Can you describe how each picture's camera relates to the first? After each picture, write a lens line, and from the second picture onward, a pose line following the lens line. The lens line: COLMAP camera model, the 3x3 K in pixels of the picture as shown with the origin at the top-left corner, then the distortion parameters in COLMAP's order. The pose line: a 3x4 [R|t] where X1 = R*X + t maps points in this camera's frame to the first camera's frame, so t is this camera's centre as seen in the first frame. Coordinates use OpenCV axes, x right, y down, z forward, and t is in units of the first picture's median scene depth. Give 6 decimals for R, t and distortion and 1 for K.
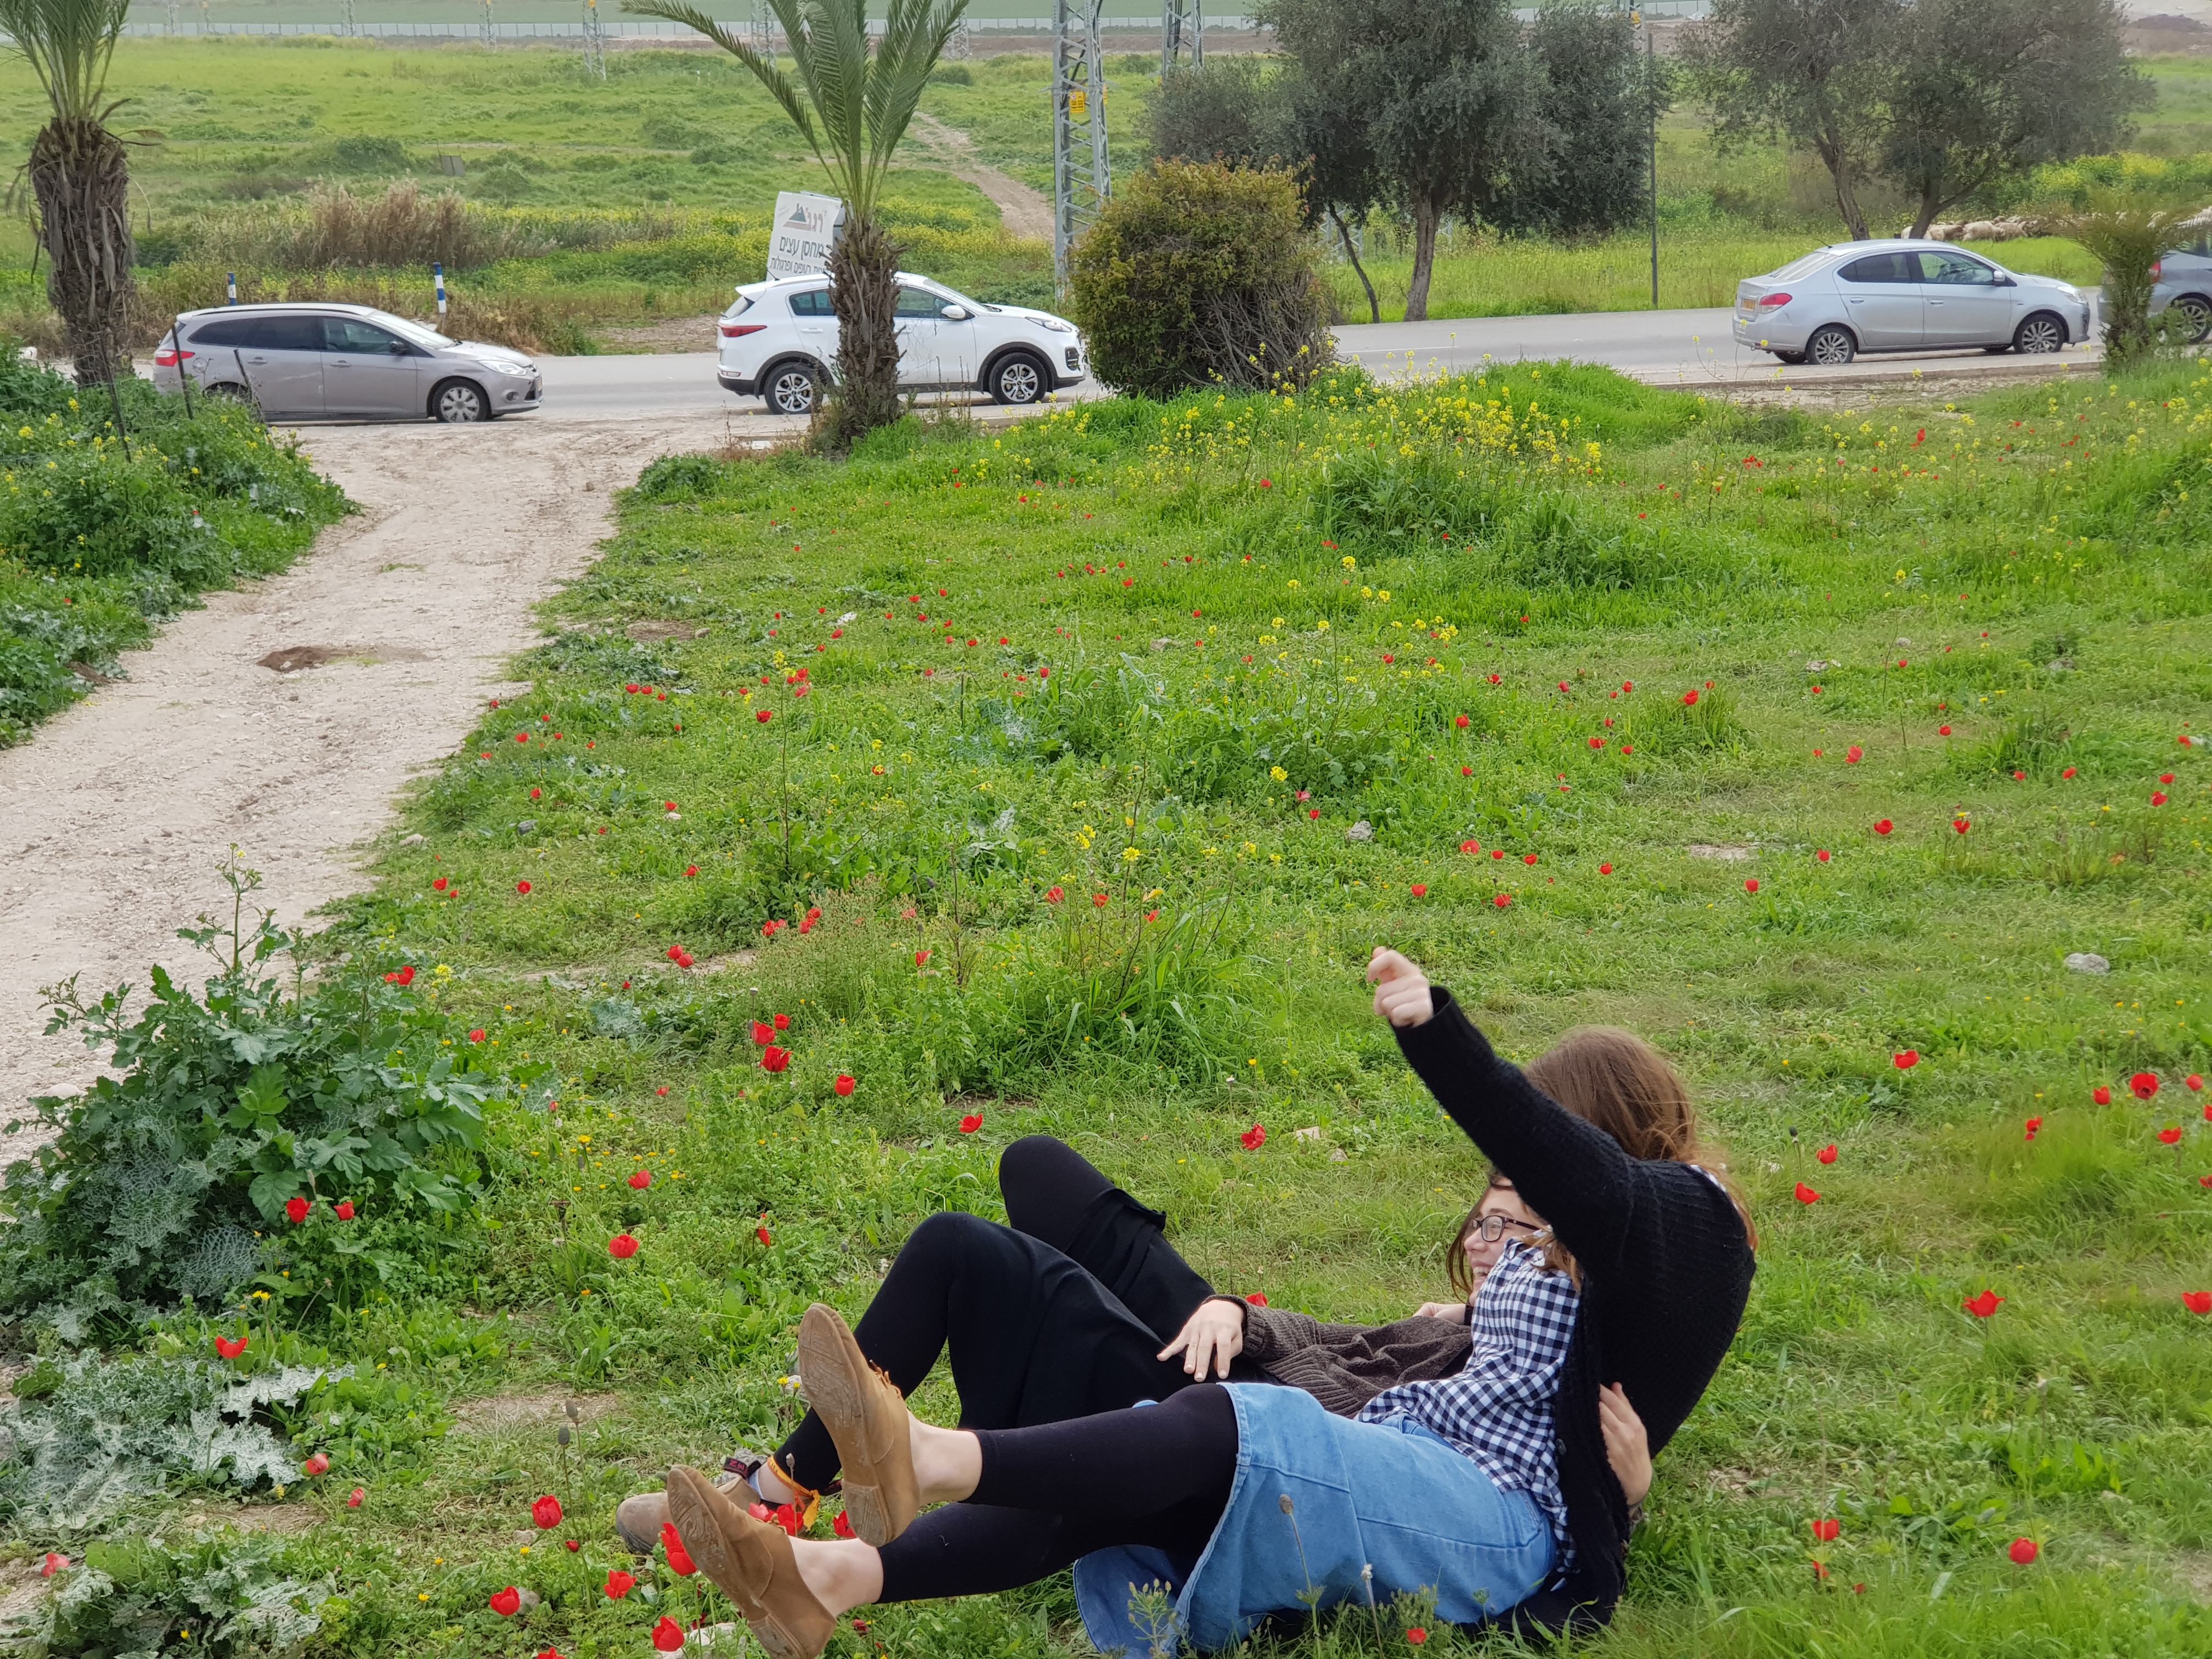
lens RADIAL K [[3264.2, 0, 1045.7], [0, 3264.2, 858.8], [0, 0, 1]] dist [0.223548, -0.939611]
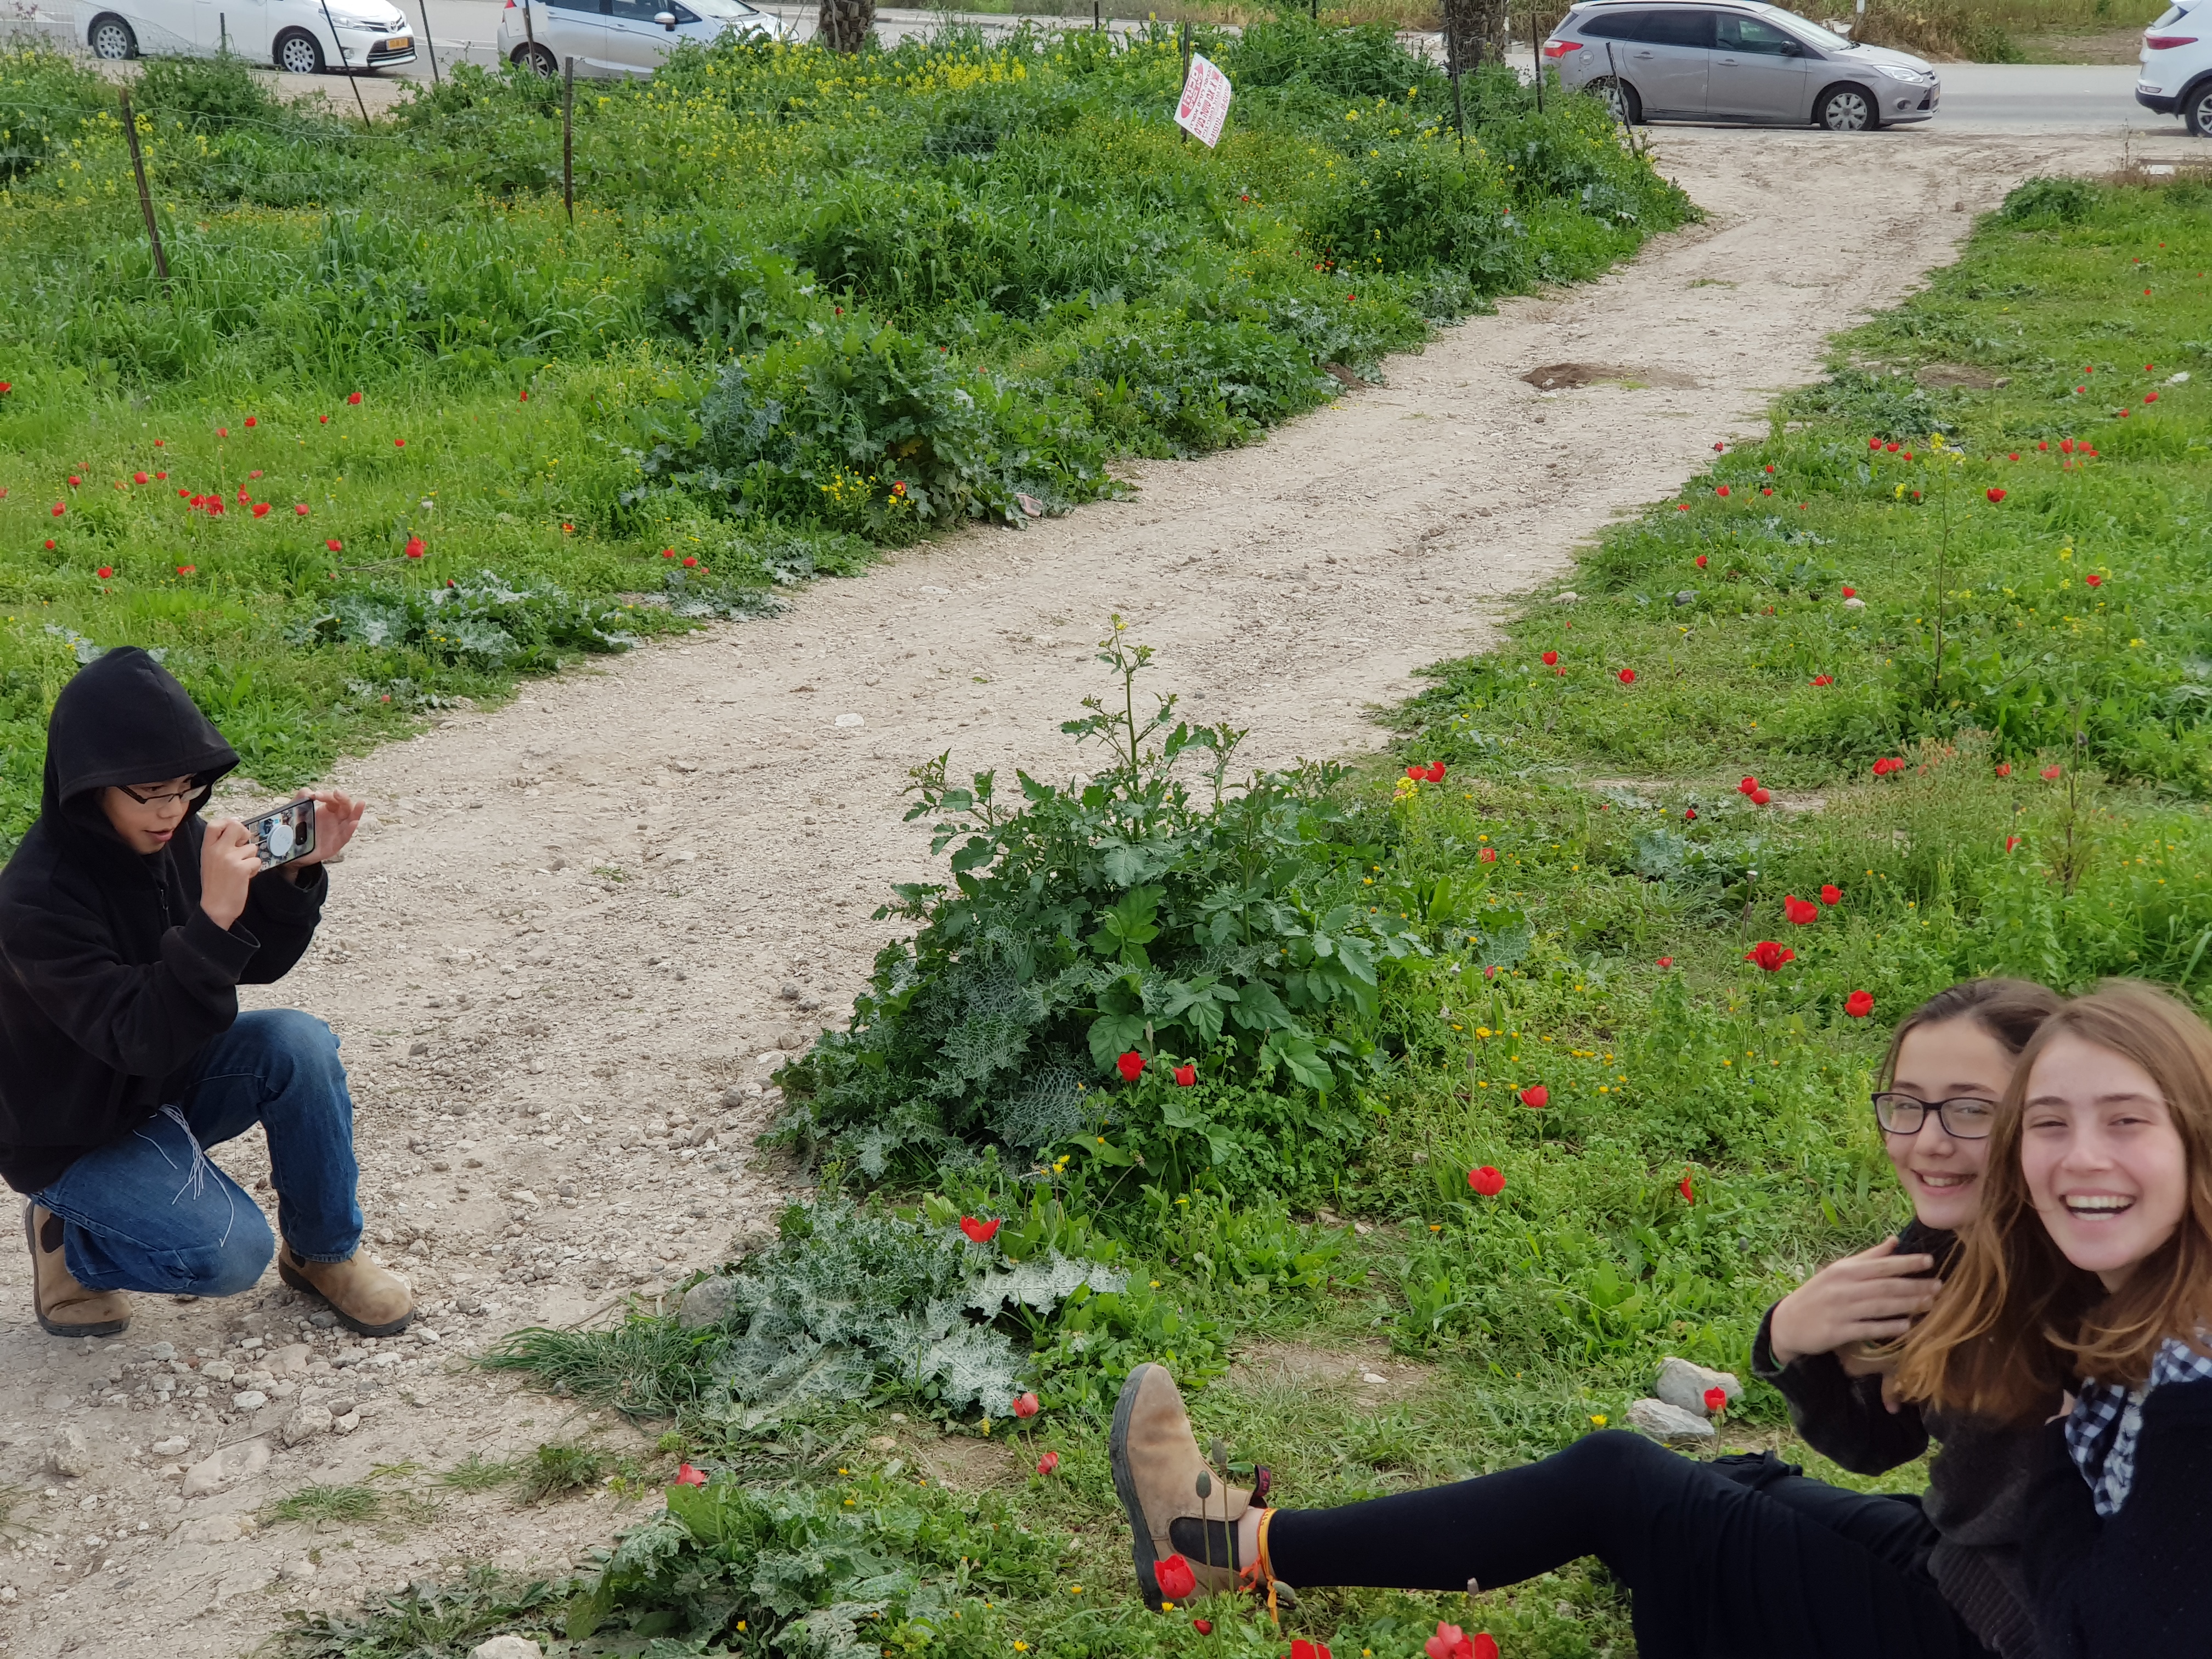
lens RADIAL K [[3286.0, 0, 1120.7], [0, 3286.0, 795.7], [0, 0, 1]] dist [0.119279, -0.249773]
pose [[0.918677, 0.132802, -0.372018, 0.024452], [-0.107219, 0.990268, 0.088731, -0.011889], [0.380181, -0.041628, 0.923975, 0.071888]]
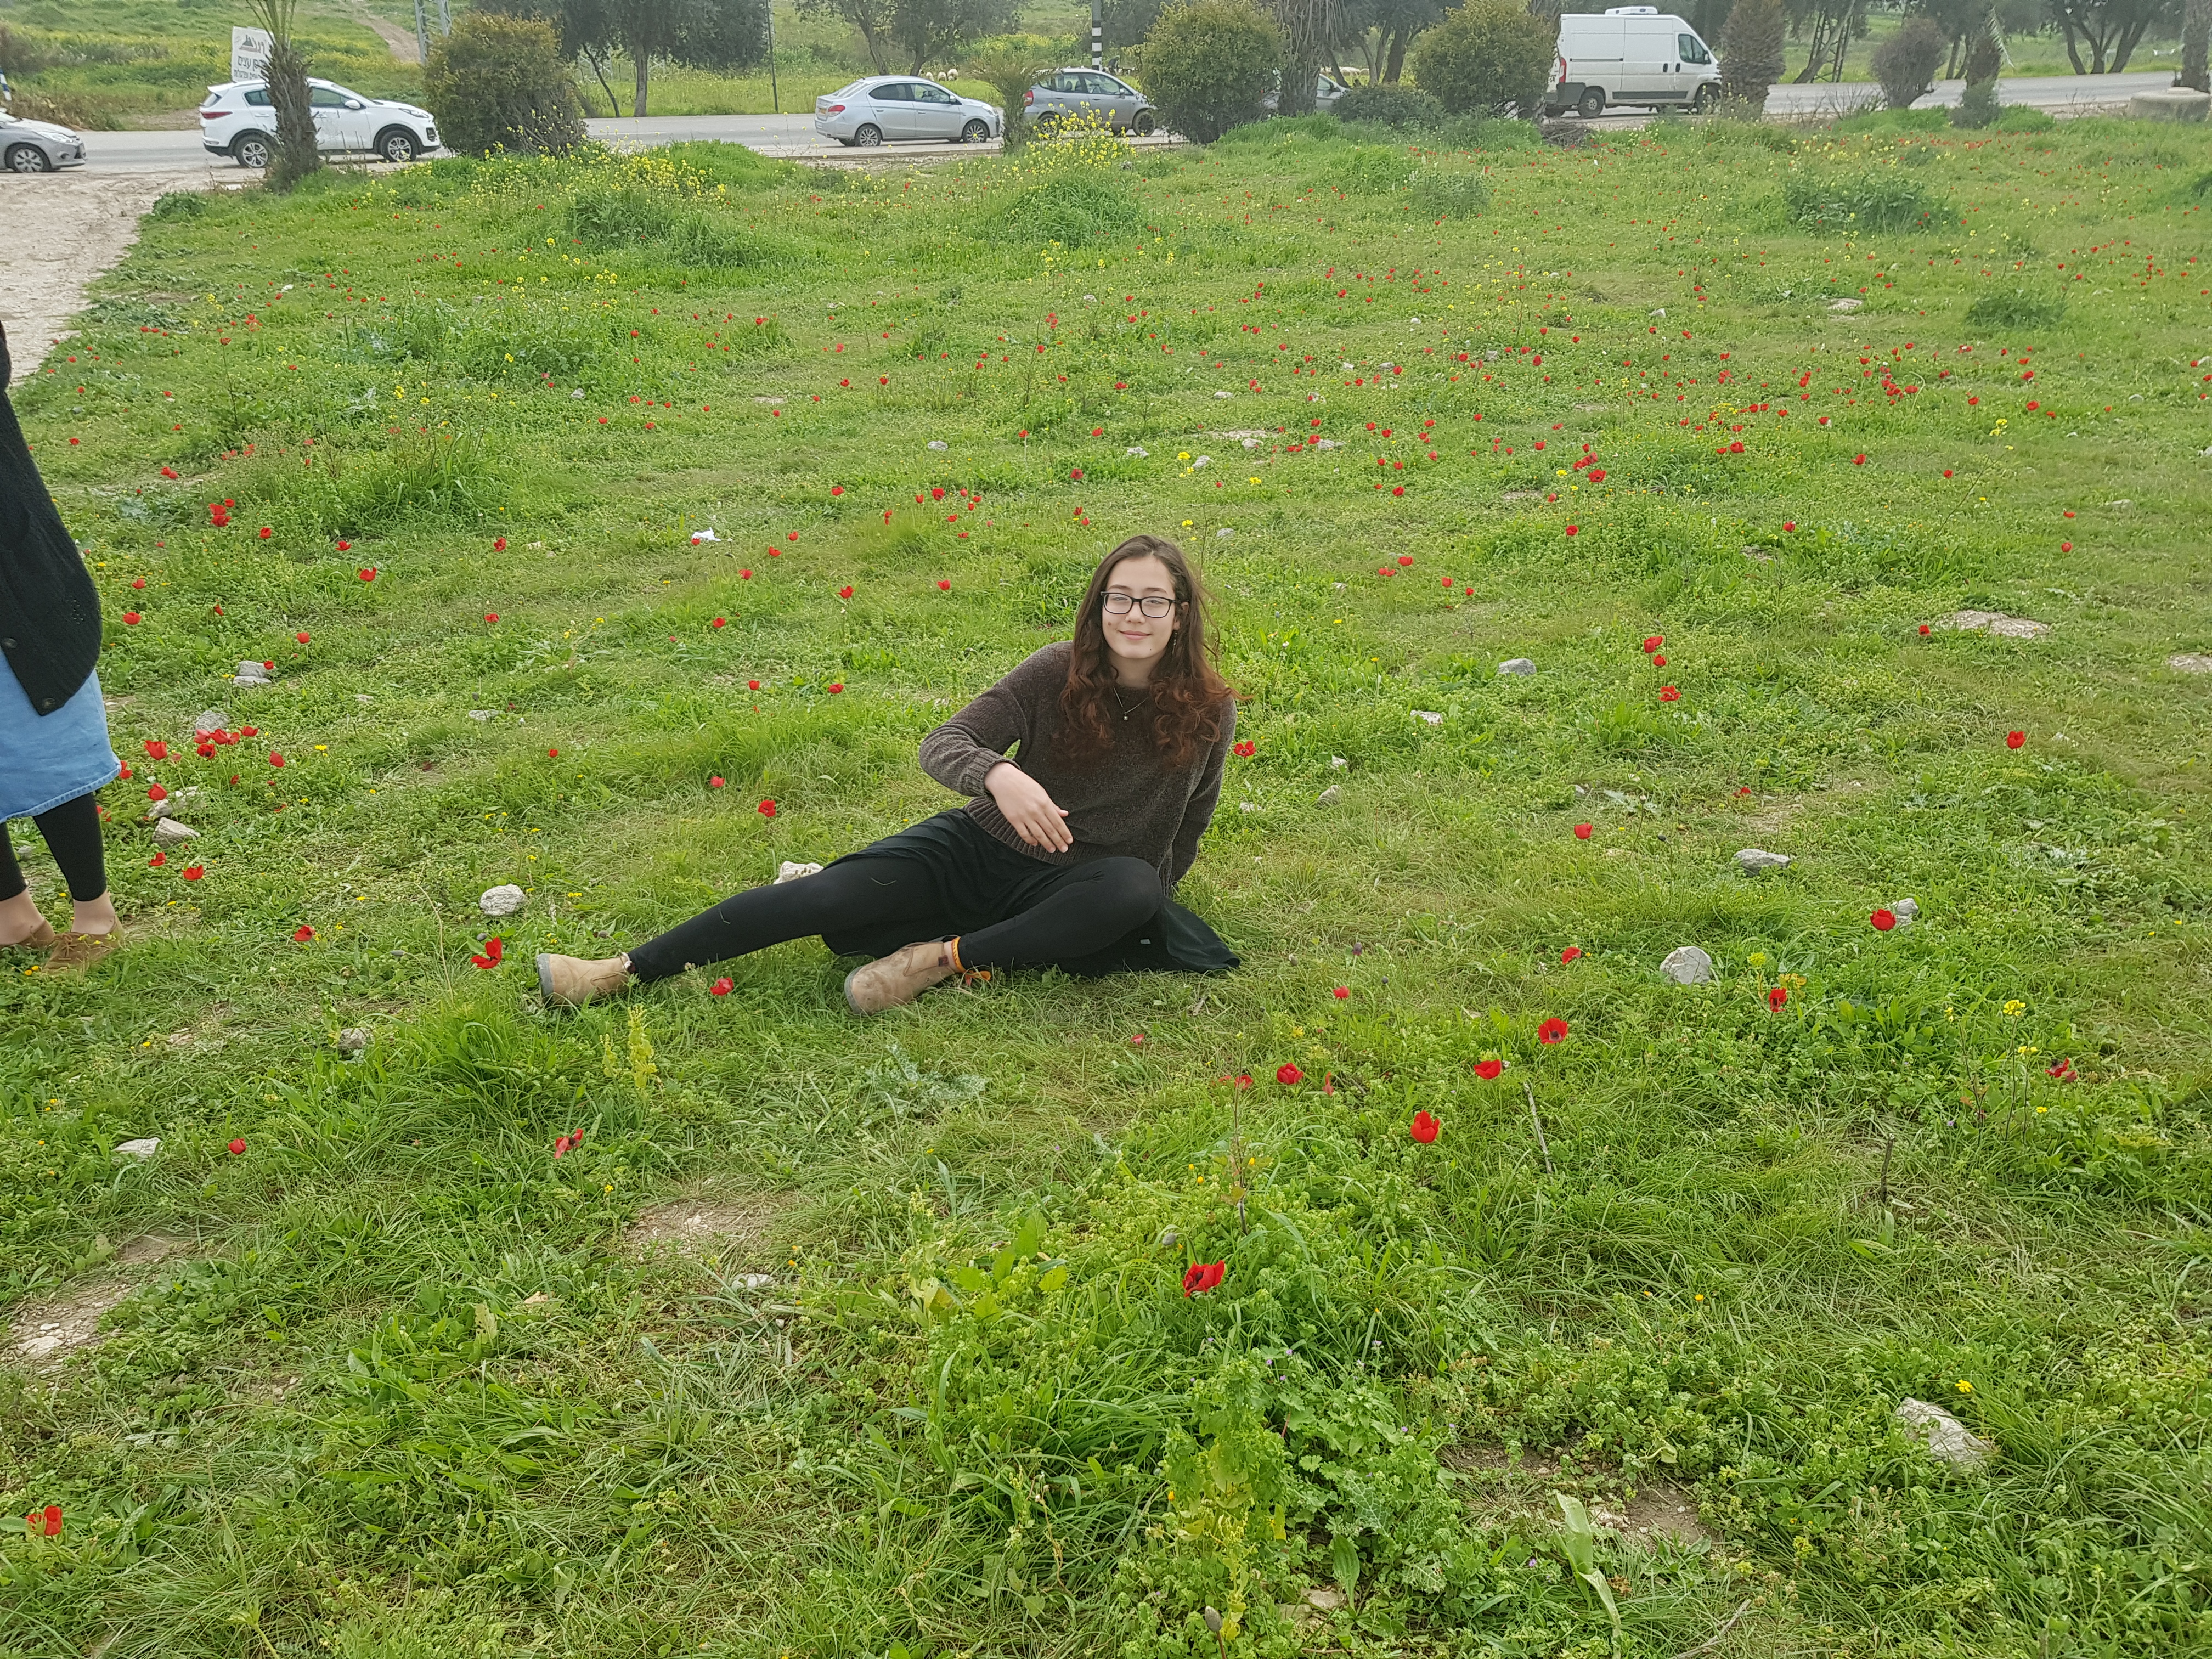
lens RADIAL K [[1716.2, 0, 1099.4], [0, 1716.2, 817.5], [0, 0, 1]] dist [0.071921, -0.121721]
pose [[0.941360, -0.111025, 0.318613, 0.019377], [0.038923, 0.973740, 0.224312, 0.009425], [-0.335151, -0.198757, 0.920961, -0.032230]]
